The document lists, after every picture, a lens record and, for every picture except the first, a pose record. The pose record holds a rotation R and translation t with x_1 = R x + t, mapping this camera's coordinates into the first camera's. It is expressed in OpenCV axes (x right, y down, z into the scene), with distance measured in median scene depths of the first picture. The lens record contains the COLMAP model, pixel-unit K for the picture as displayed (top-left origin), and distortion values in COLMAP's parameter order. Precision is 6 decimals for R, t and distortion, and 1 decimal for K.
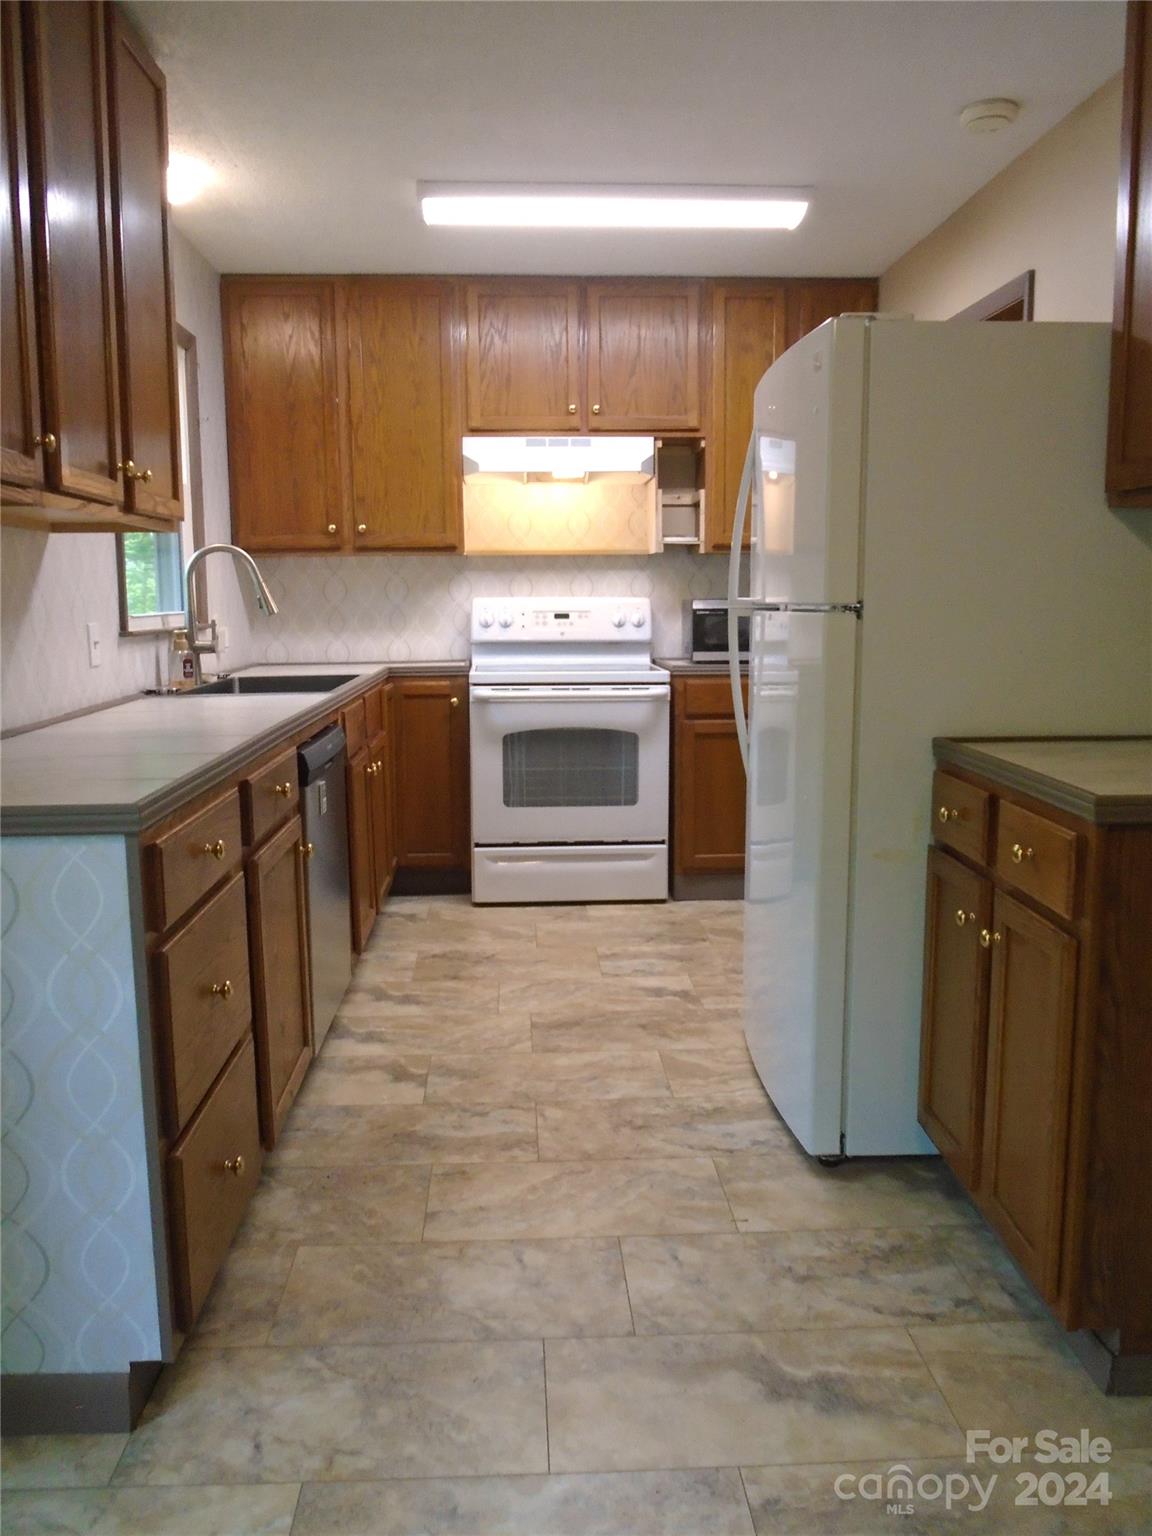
lens RADIAL K [[1206.2, 0, 568.2], [0, 1206.2, 717.1], [0, 0, 1]] dist [0.010314, 0.002449]
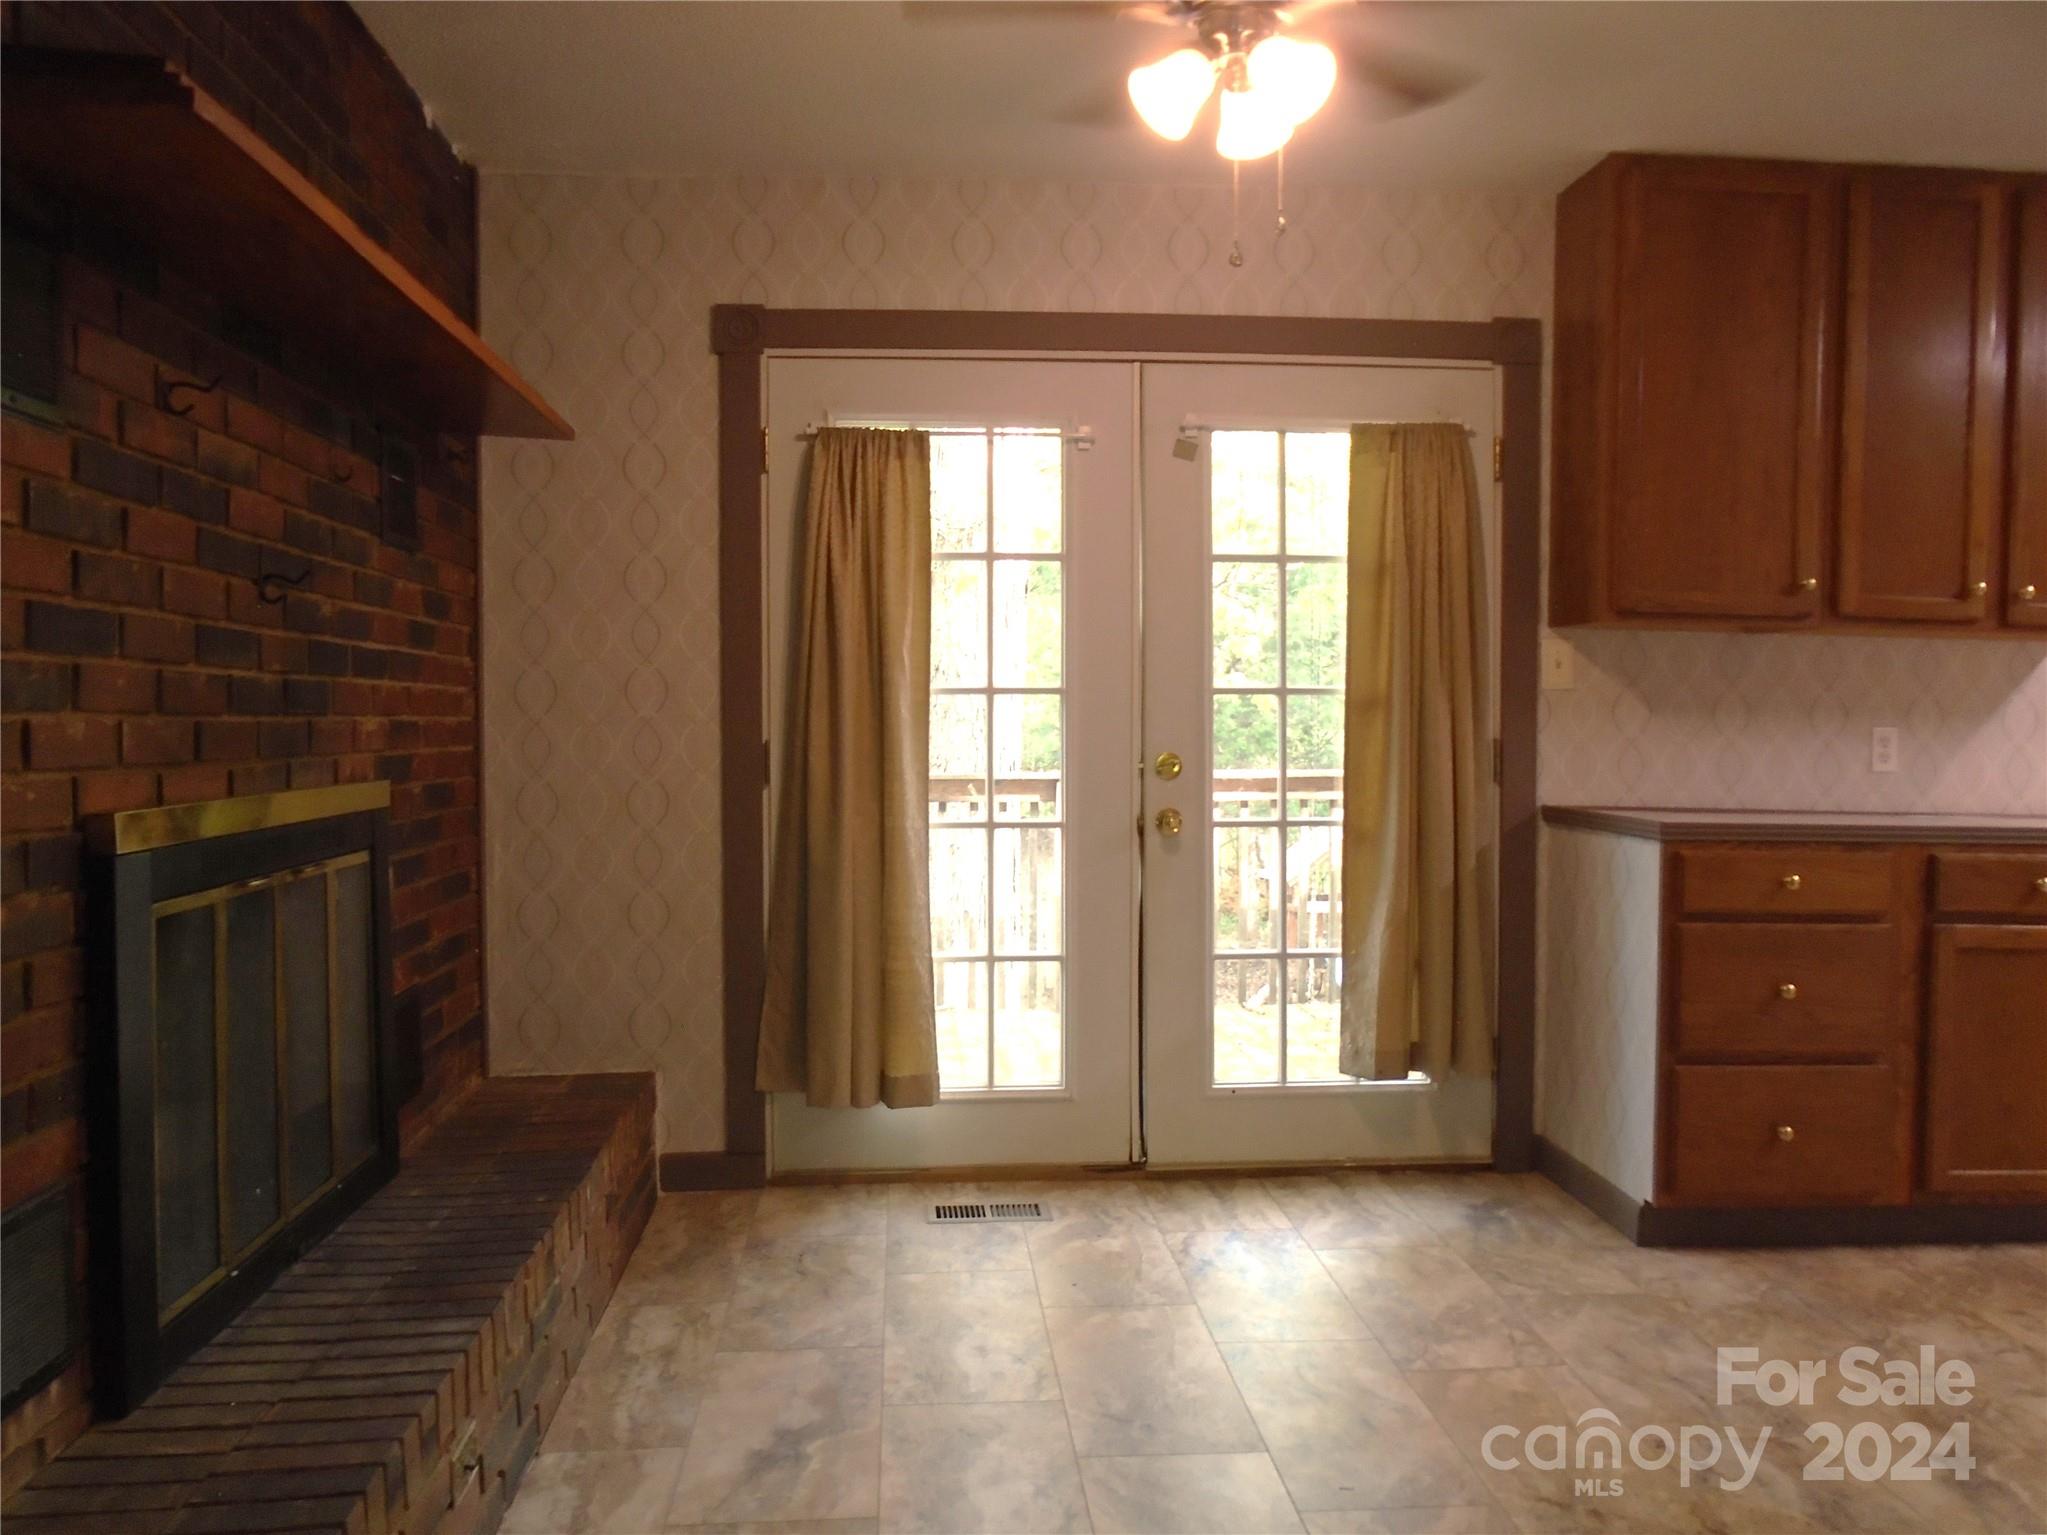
lens RADIAL K [[1584.8, 0, 1029.6], [0, 1584.8, 723.7], [0, 0, 1]] dist [-0.026076, 0.007776]
pose [[0.050377, 0.033693, -0.998162, 0.580124], [-0.131202, 0.990993, 0.026829, -0.000049], [0.990075, 0.129609, 0.054344, 0.026899]]
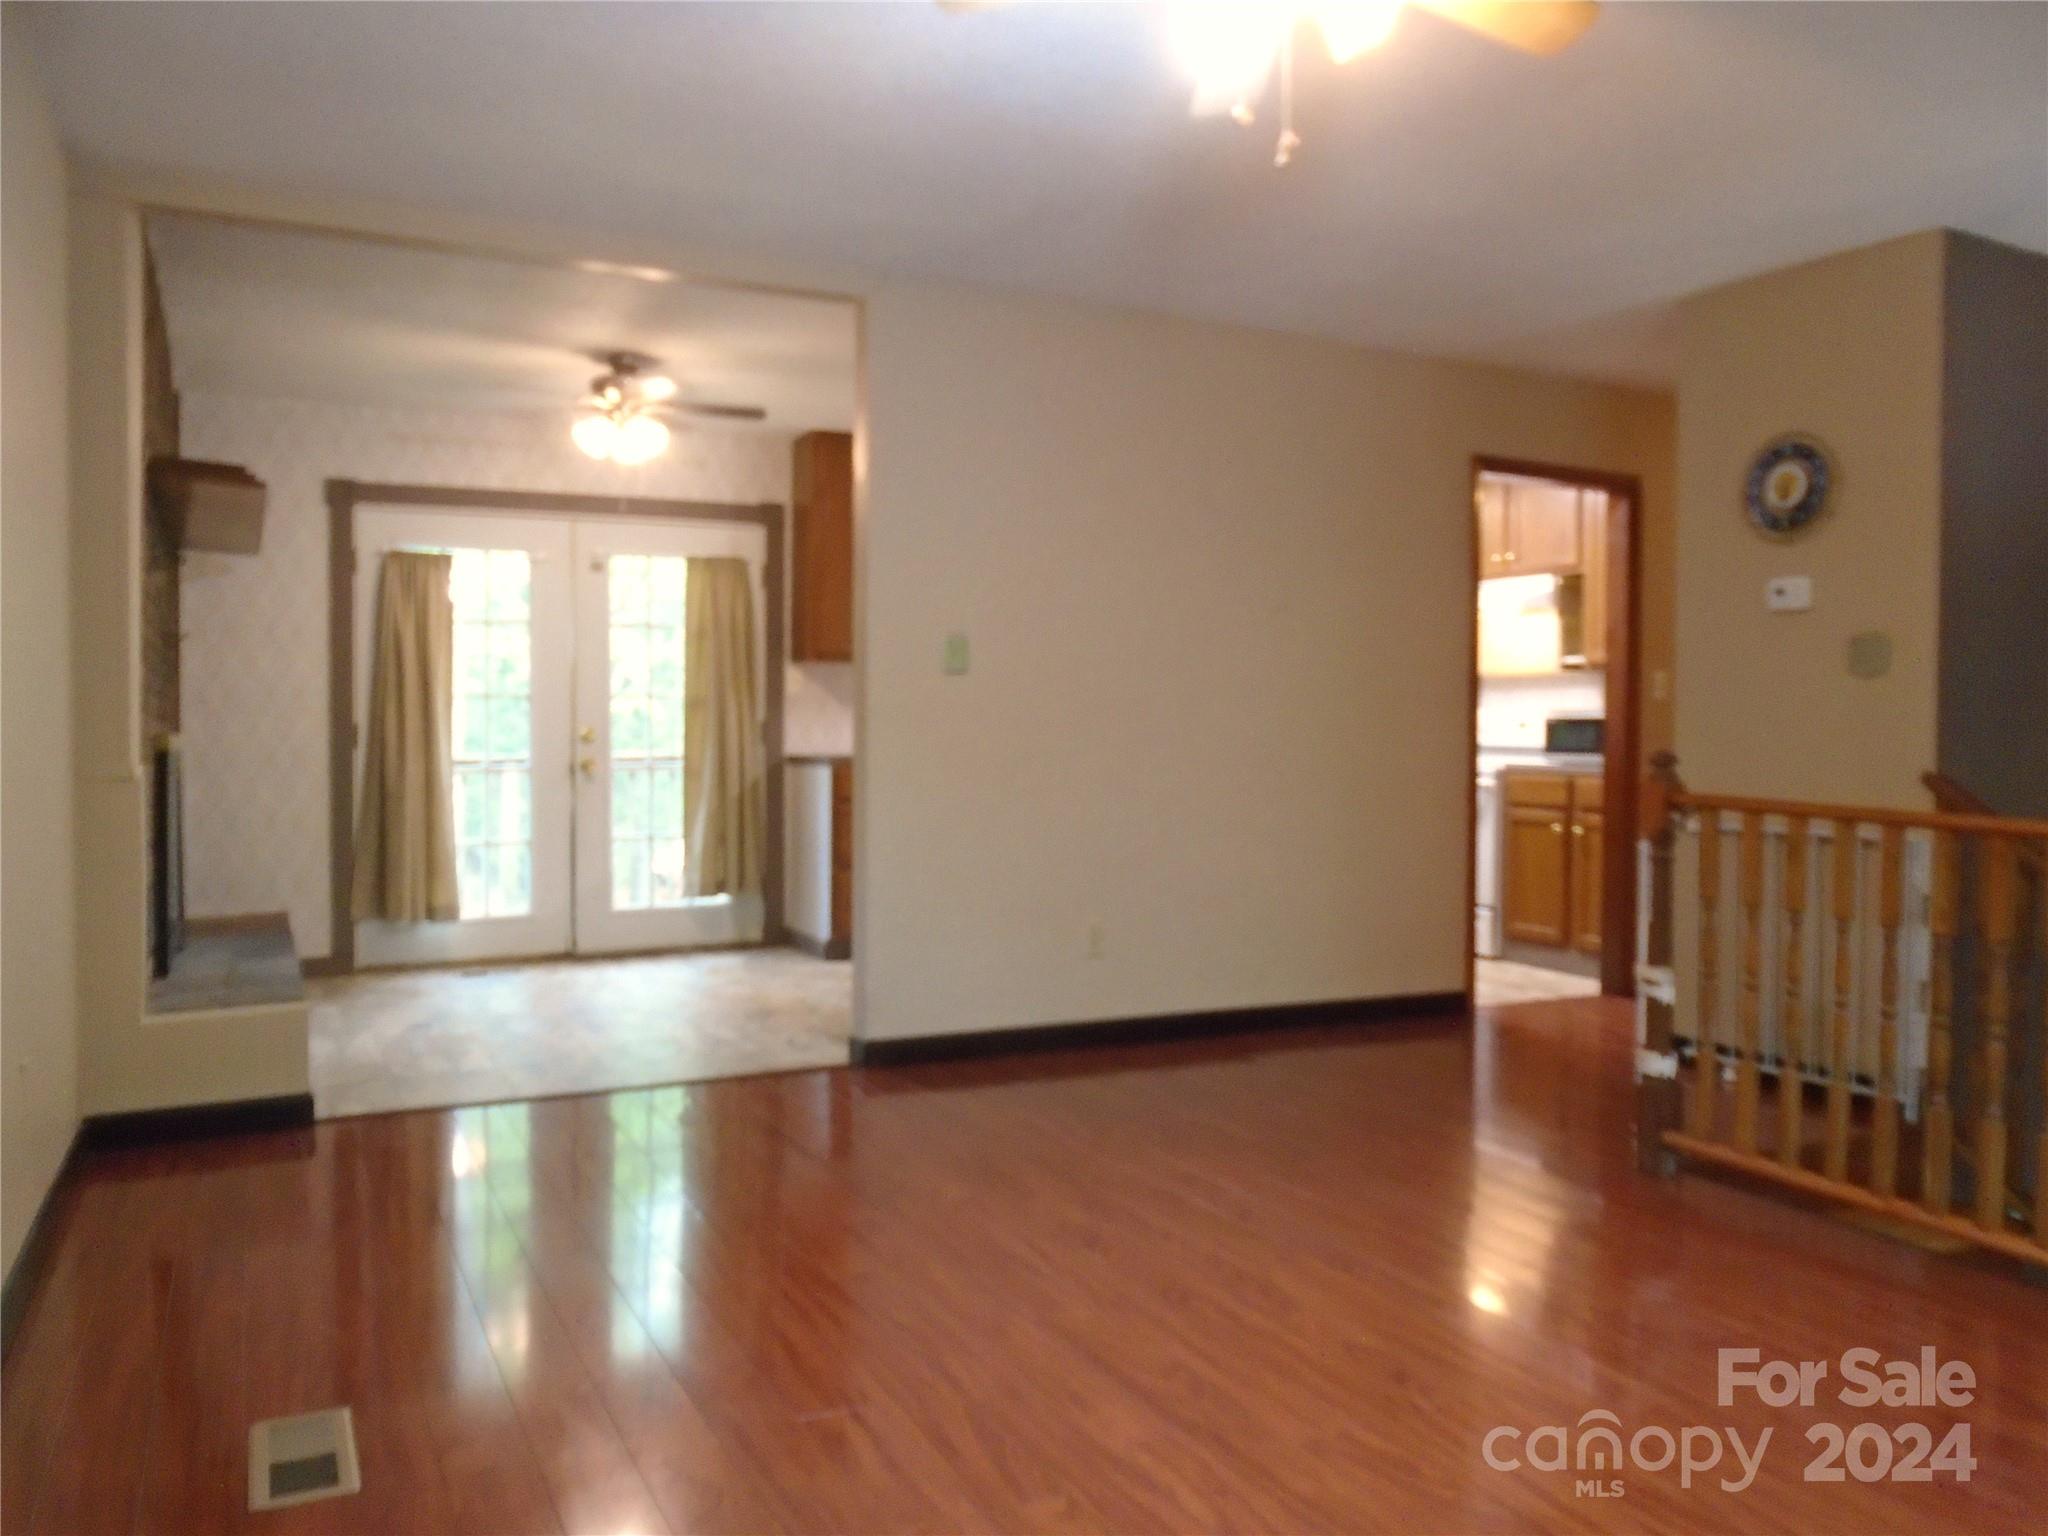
lens RADIAL K [[1532.2, 0, 1024.0], [0, 1532.2, 768.0], [0, 0, 1]] dist [-0.074071, 0.078306]
pose [[0.418691, 0.054990, -0.906462, 1.284936], [-0.129529, 0.991576, 0.000325, 0.010507], [0.898844, 0.117277, 0.422287, -0.094852]]
